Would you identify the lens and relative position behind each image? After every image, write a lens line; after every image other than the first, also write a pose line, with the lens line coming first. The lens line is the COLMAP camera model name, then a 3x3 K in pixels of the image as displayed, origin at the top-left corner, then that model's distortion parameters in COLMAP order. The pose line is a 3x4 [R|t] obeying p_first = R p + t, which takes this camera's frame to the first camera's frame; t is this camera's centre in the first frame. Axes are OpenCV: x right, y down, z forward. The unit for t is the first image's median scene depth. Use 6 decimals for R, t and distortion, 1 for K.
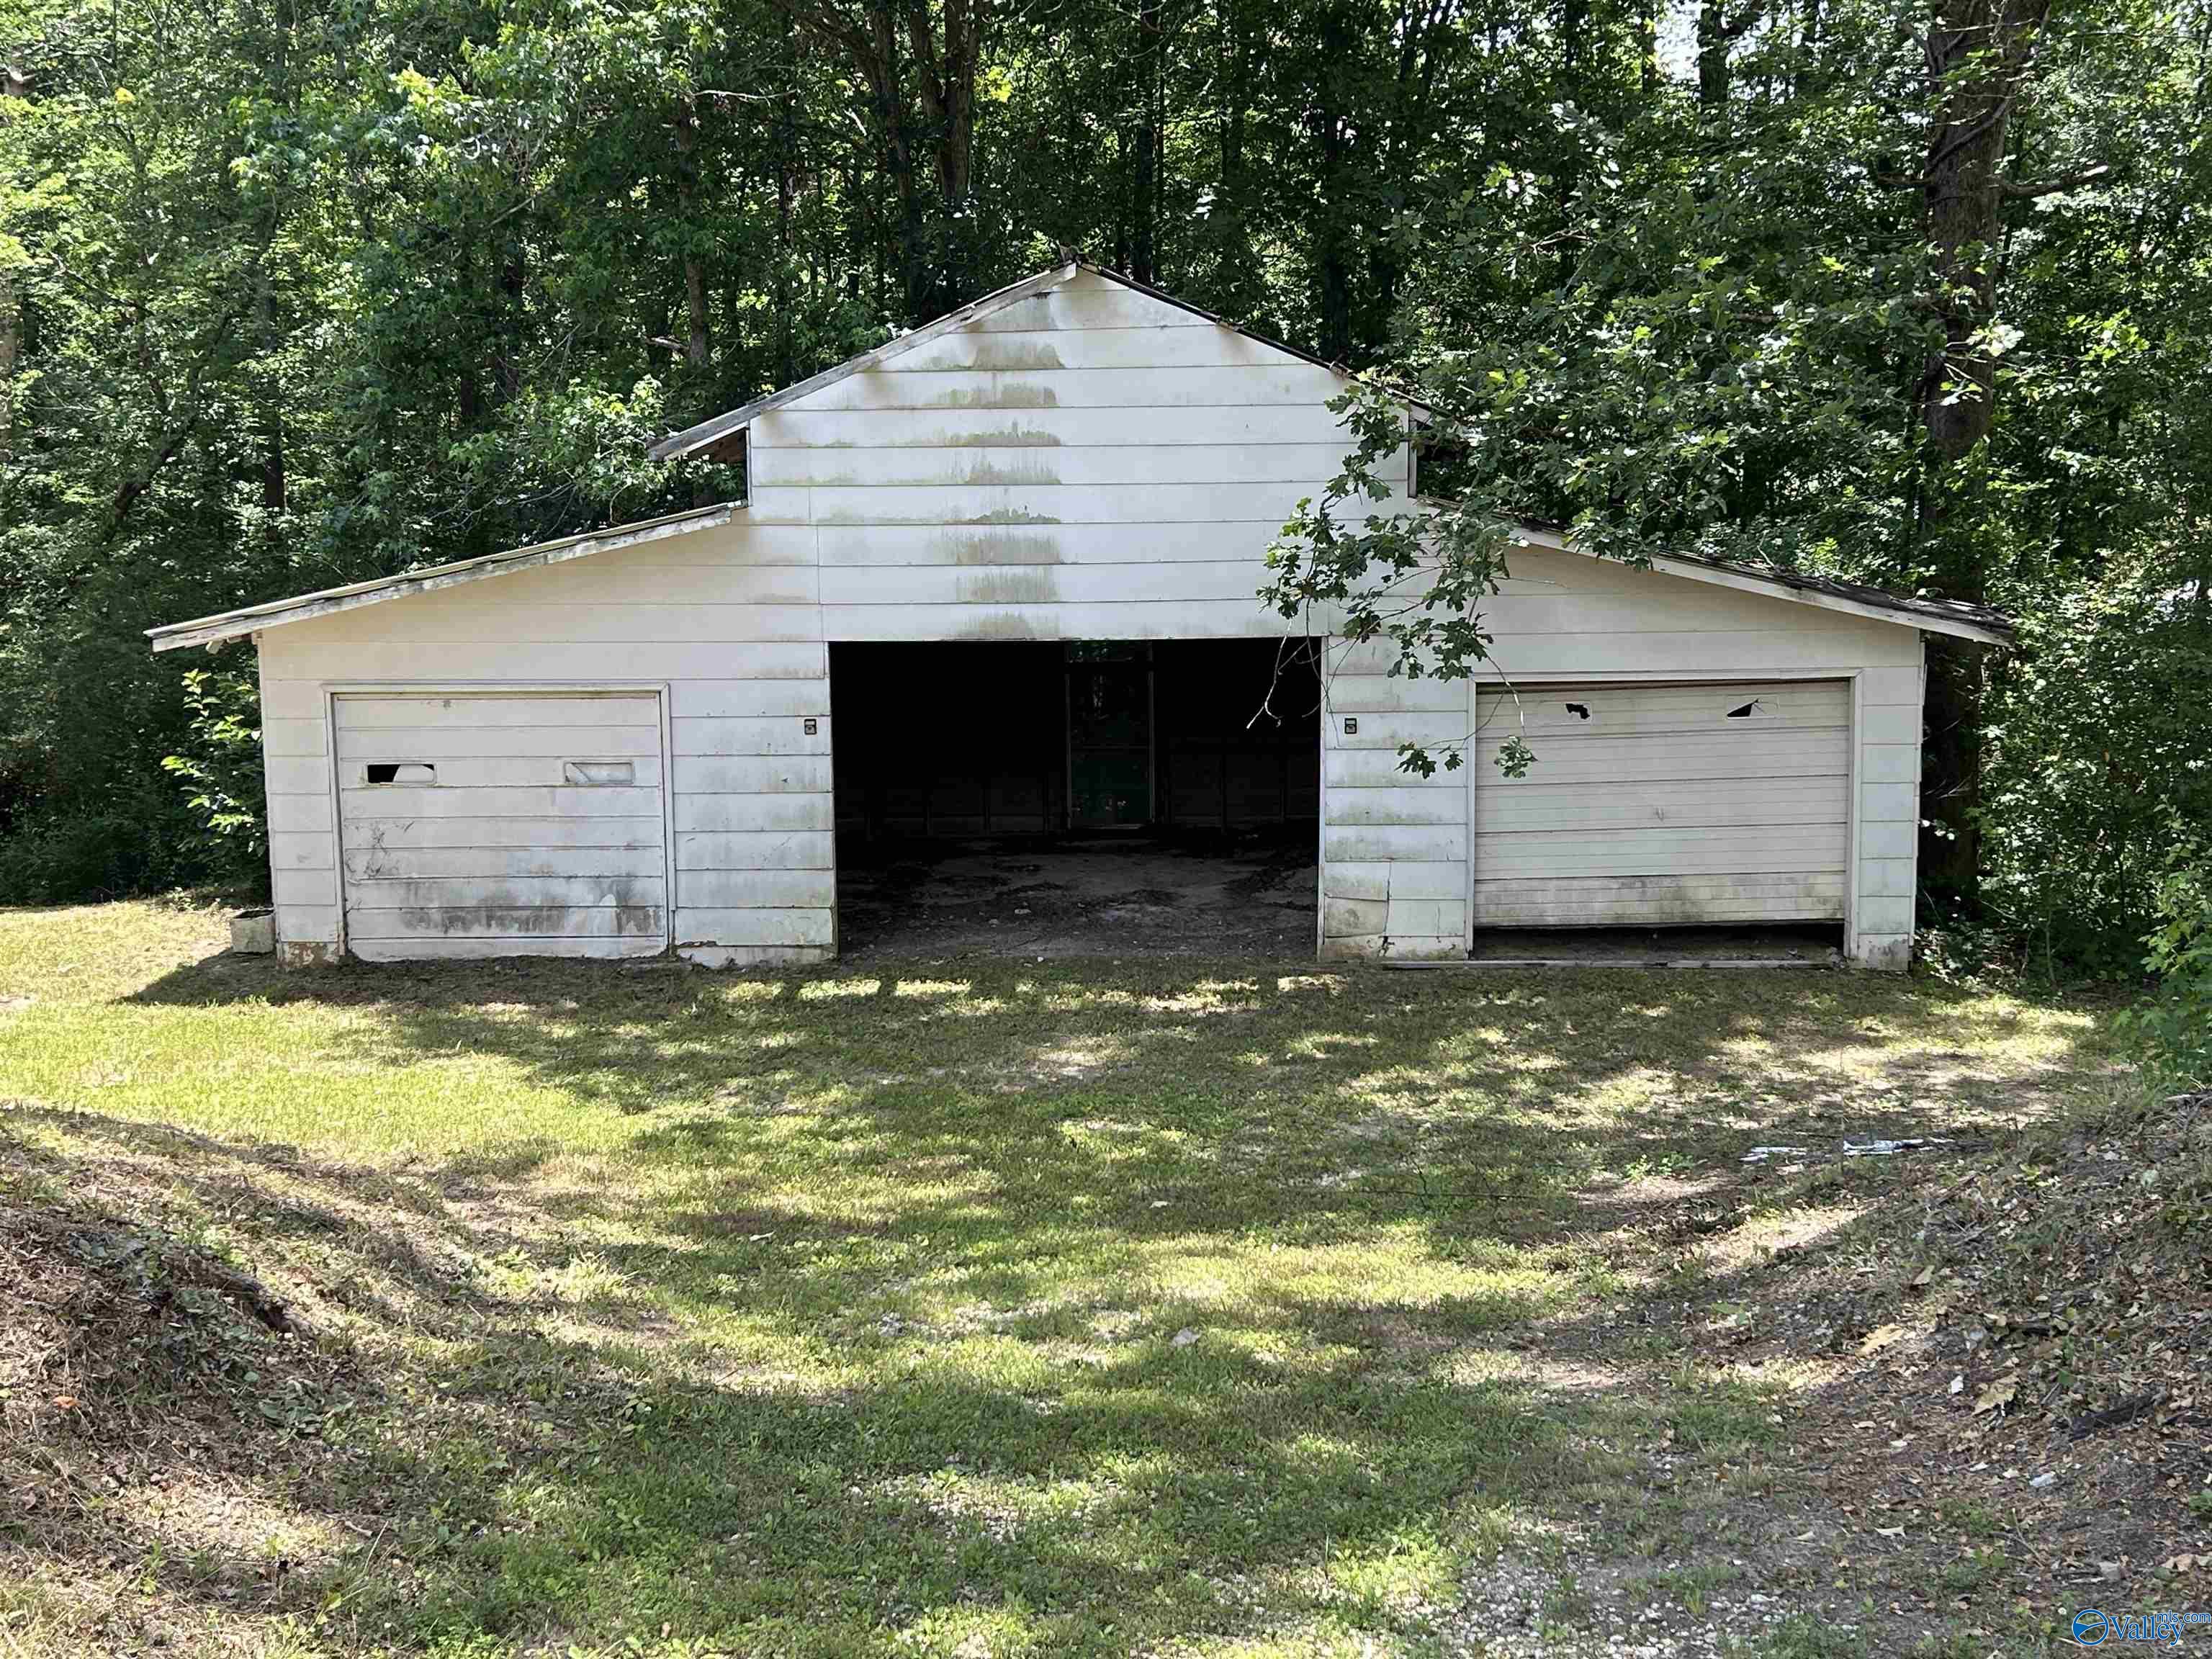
lens RADIAL K [[2583.1, 0, 1106.0], [0, 2583.1, 829.5], [0, 0, 1]] dist [0.008963, 0.006581]
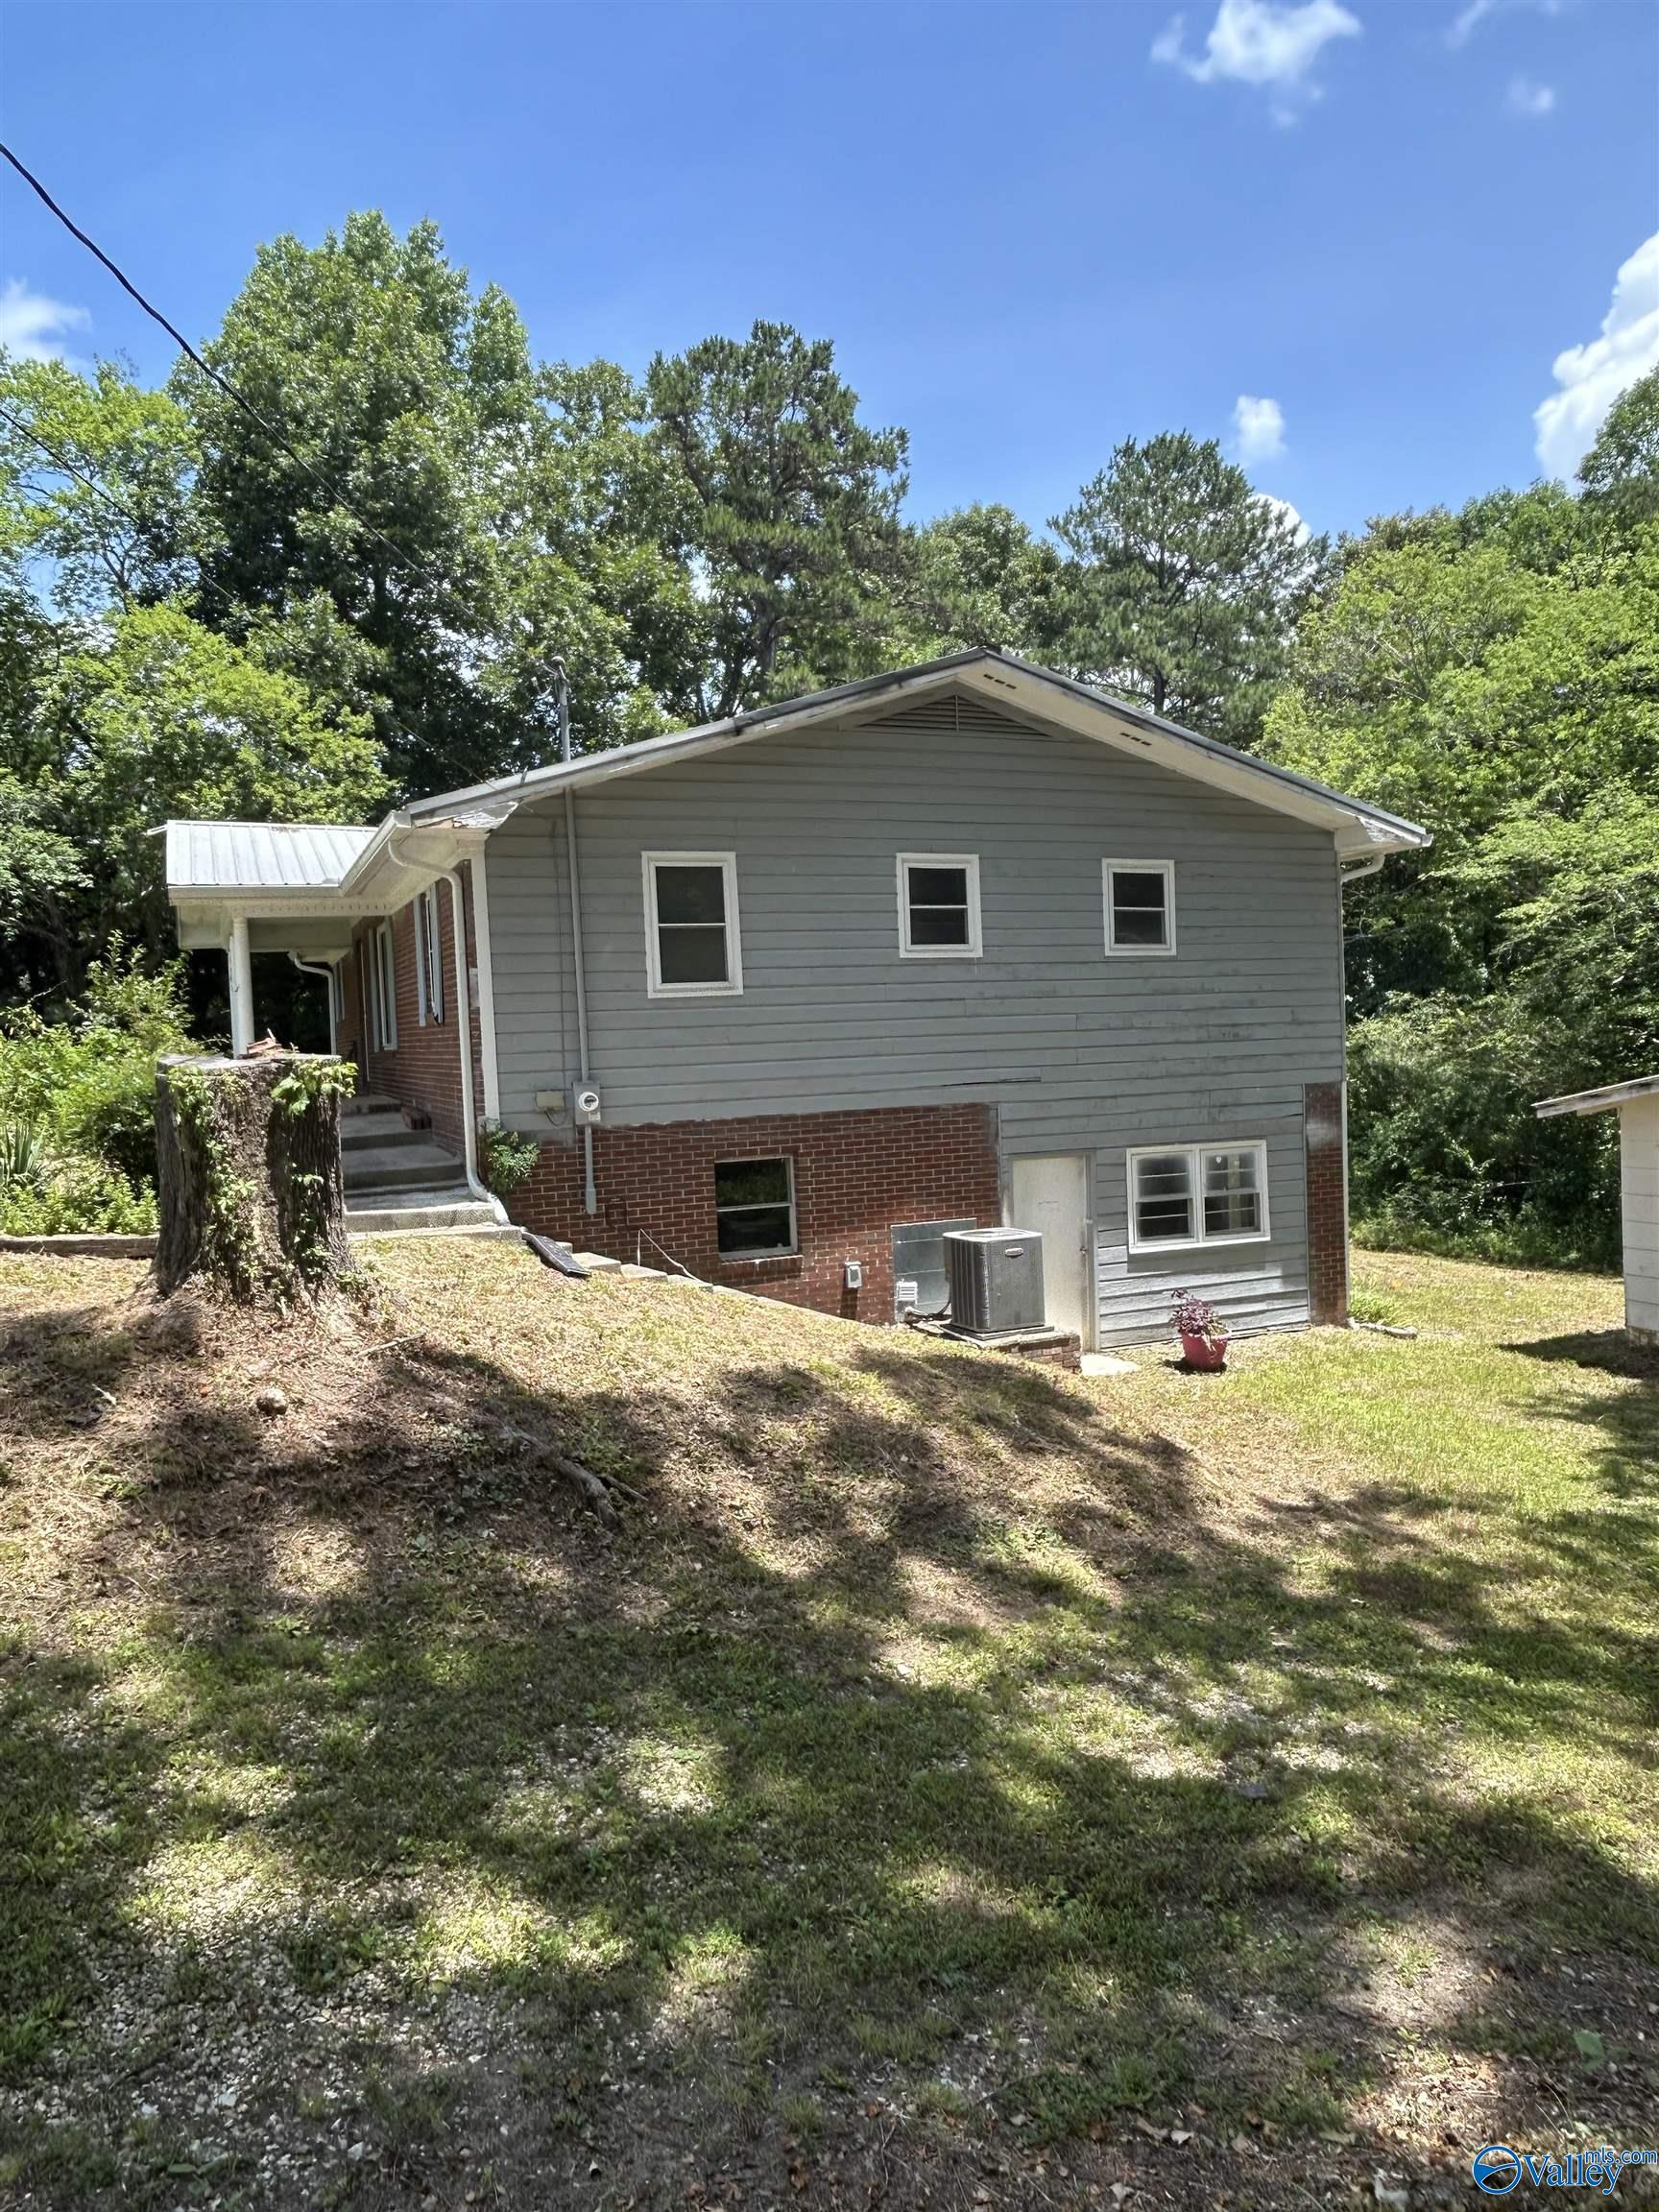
lens RADIAL K [[1498.6, 0, 829.5], [0, 1498.6, 1106.0], [0, 0, 1]] dist [-0.001174, -0.000251]
pose [[0.431788, 0.031822, -0.901414, 0.344310], [-0.092087, 0.995711, -0.008959, -0.043647], [0.897262, 0.086877, 0.432866, 0.372258]]
